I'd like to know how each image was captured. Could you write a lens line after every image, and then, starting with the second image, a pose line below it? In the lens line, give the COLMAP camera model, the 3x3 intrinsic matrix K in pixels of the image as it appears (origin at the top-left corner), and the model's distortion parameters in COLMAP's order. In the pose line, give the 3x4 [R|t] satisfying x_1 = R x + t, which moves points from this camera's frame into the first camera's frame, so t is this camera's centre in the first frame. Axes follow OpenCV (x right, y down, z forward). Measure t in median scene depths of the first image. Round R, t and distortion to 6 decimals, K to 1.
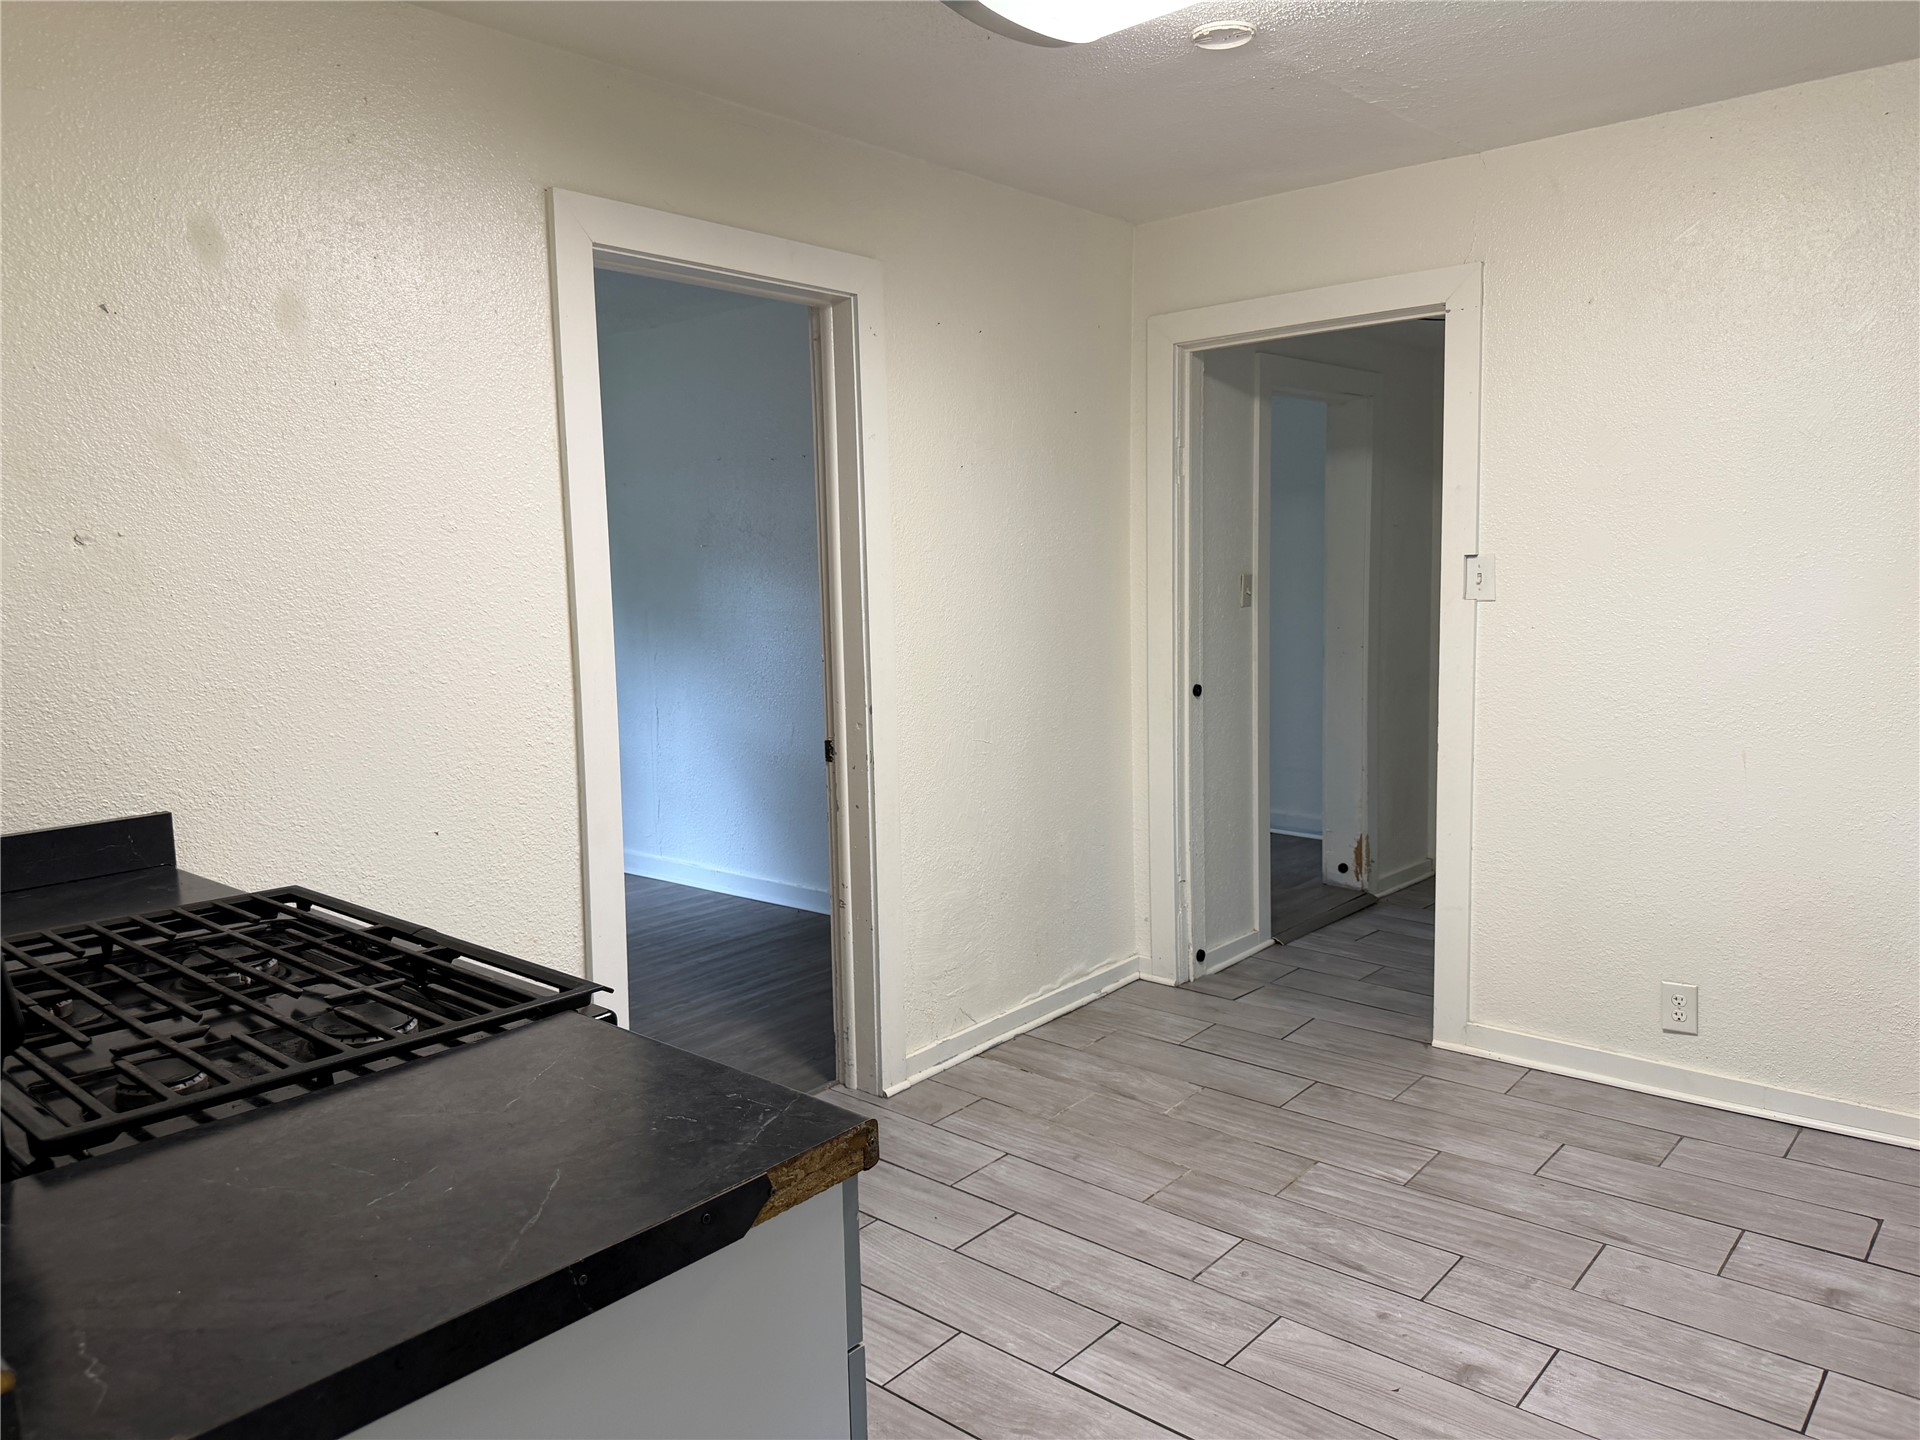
lens RADIAL K [[1386.1, 0, 963.1], [0, 1386.1, 731.4], [0, 0, 1]] dist [0.027847, -0.019358]
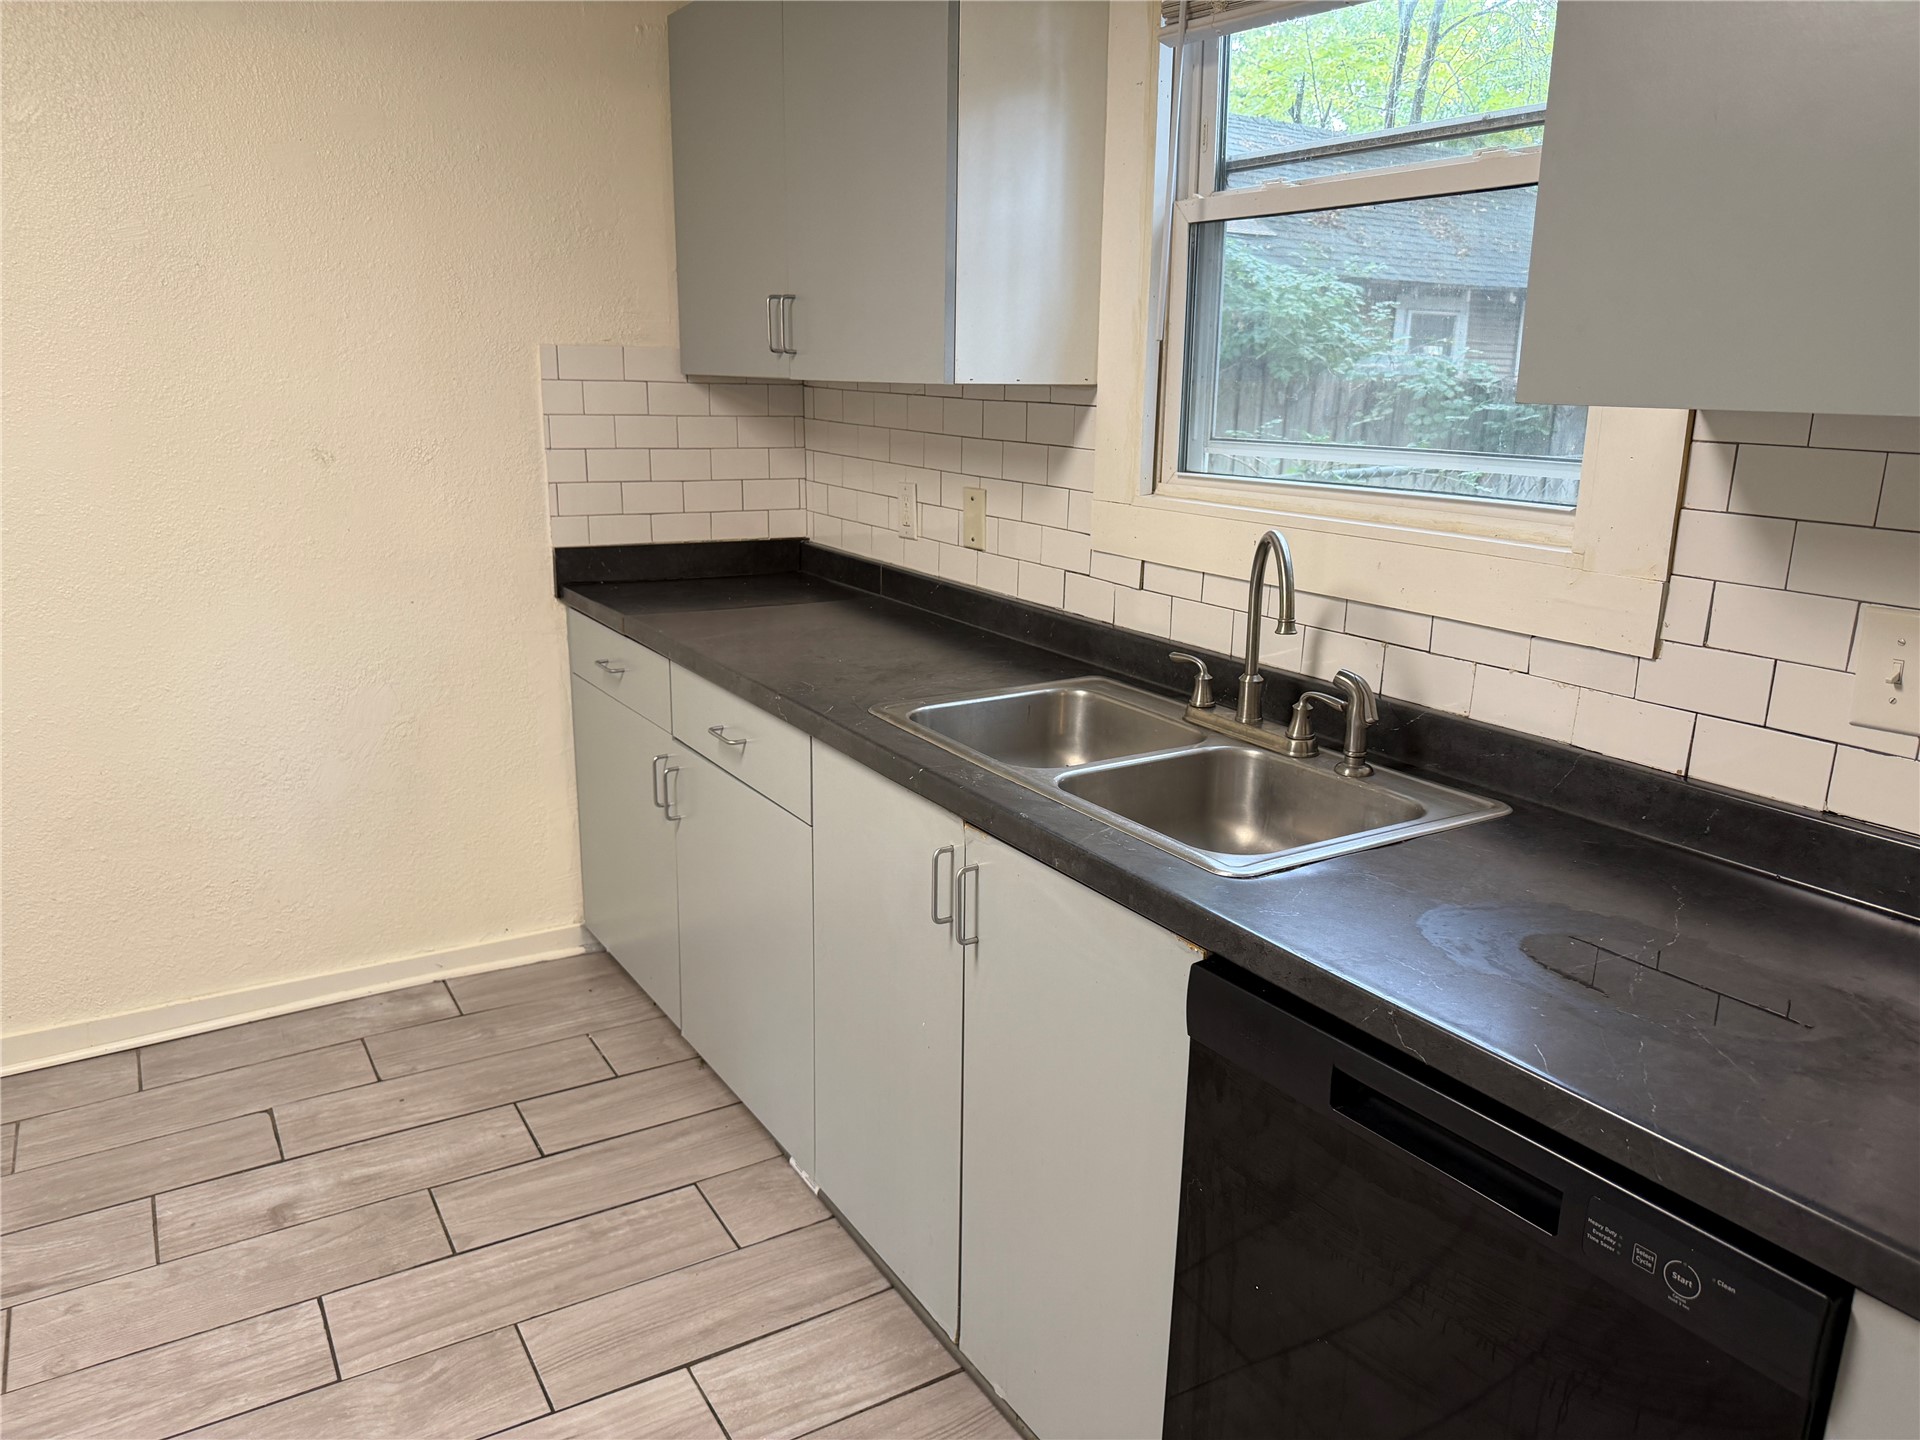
lens RADIAL K [[1386.1, 0, 961.2], [0, 1386.1, 727.3], [0, 0, 1]] dist [0.027847, -0.019358]
pose [[0.314686, -0.211770, 0.925271, -0.023410], [0.106567, 0.976514, 0.187254, -0.037128], [-0.943195, 0.039677, 0.329863, 0.255175]]
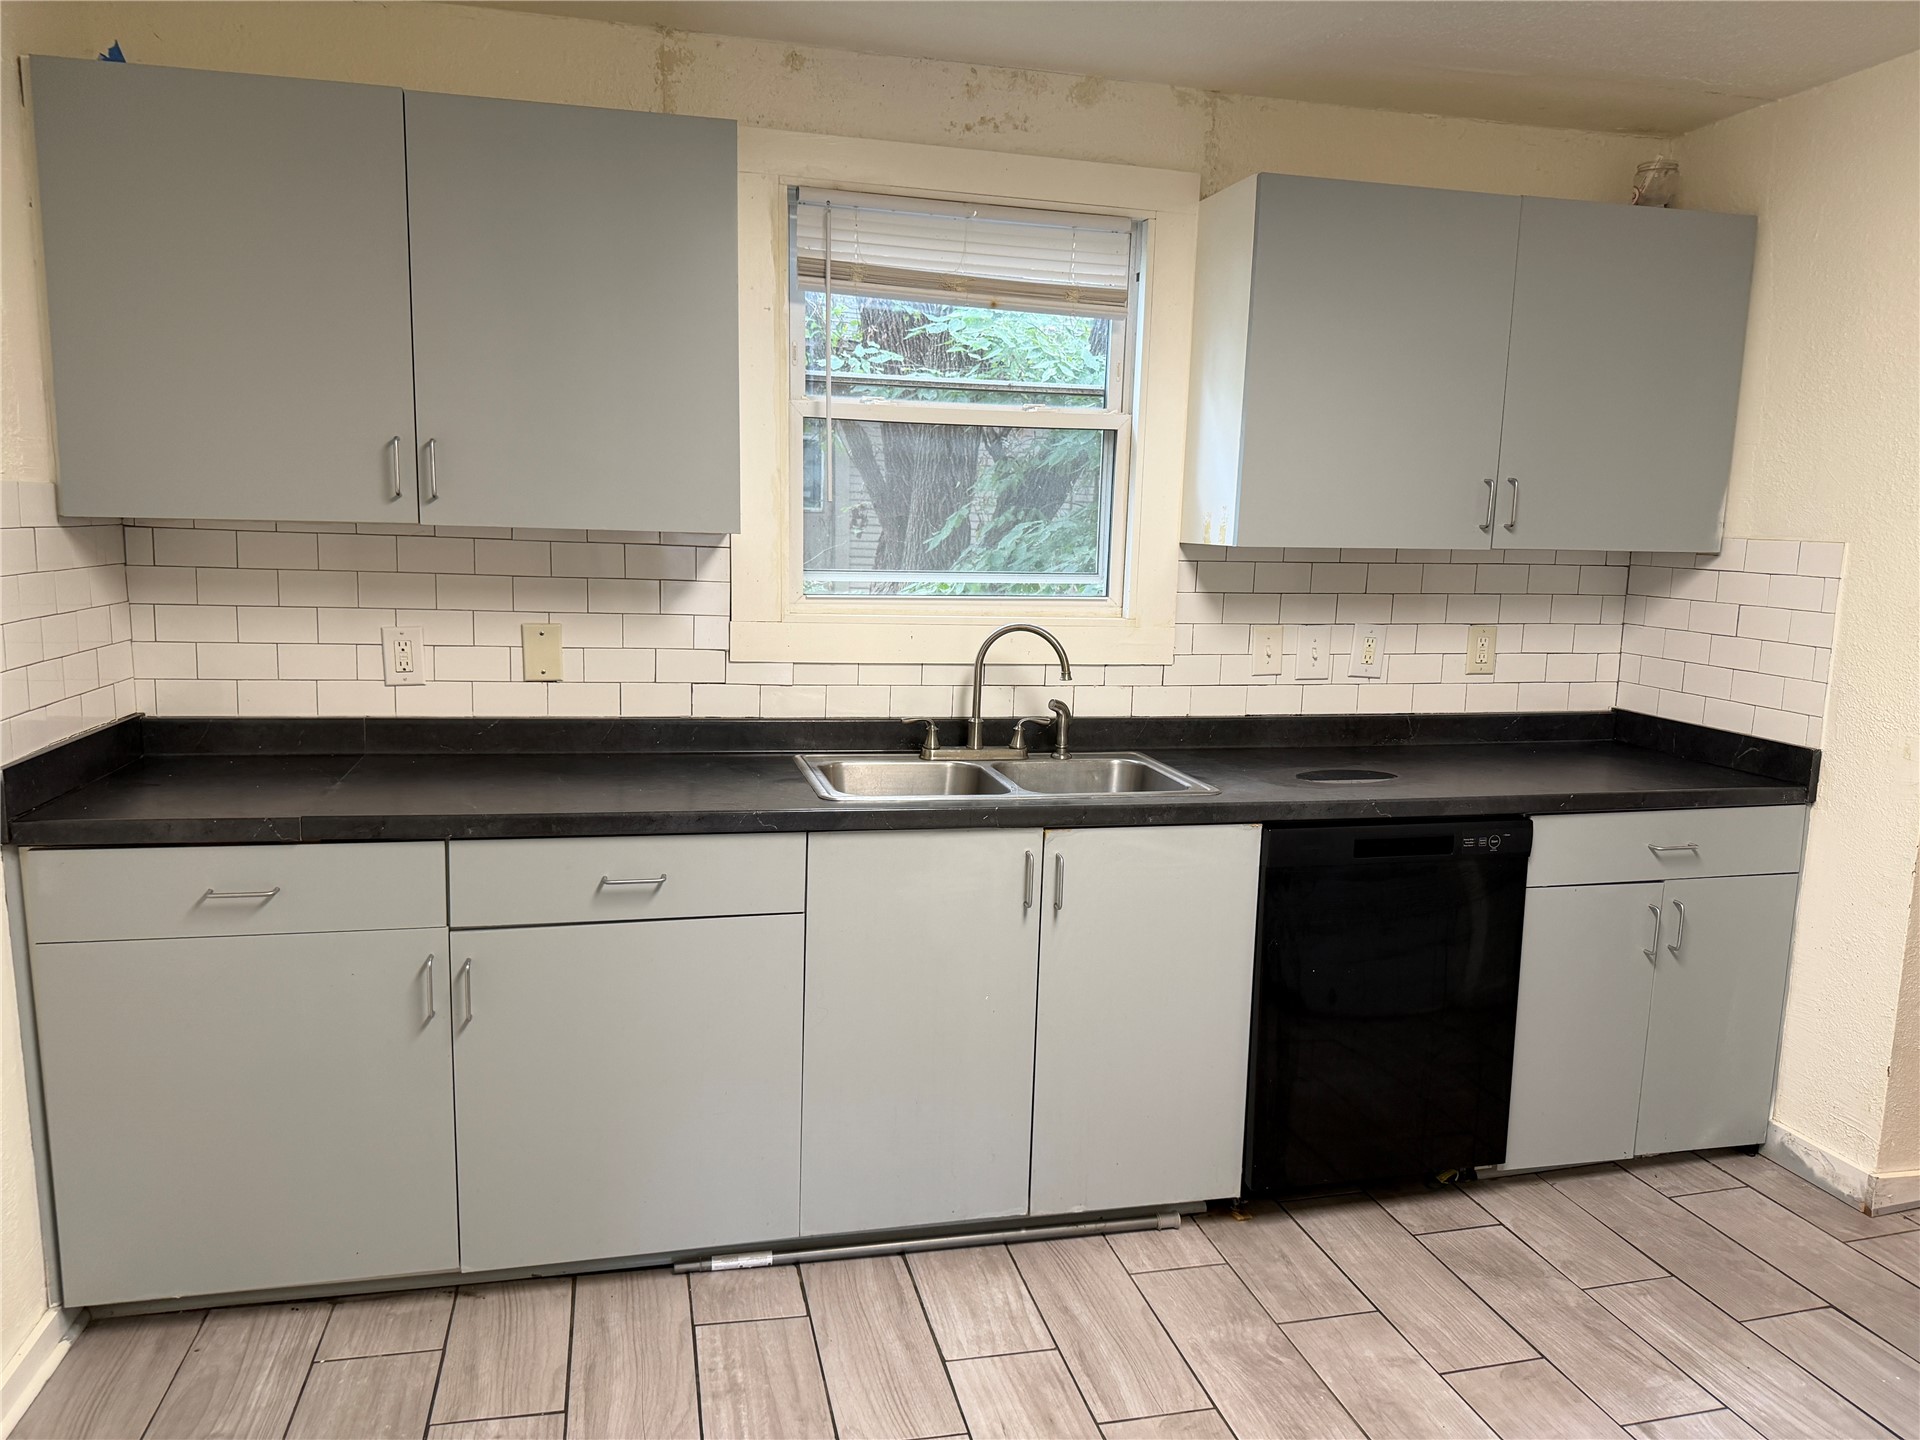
lens RADIAL K [[1386.1, 0, 966.8], [0, 1386.1, 717.7], [0, 0, 1]] dist [0.027847, -0.019358]
pose [[-0.815540, -0.084290, 0.572529, 0.071429], [0.067905, 0.968562, 0.239324, -0.187269], [-0.574702, 0.234056, -0.784178, 1.279711]]
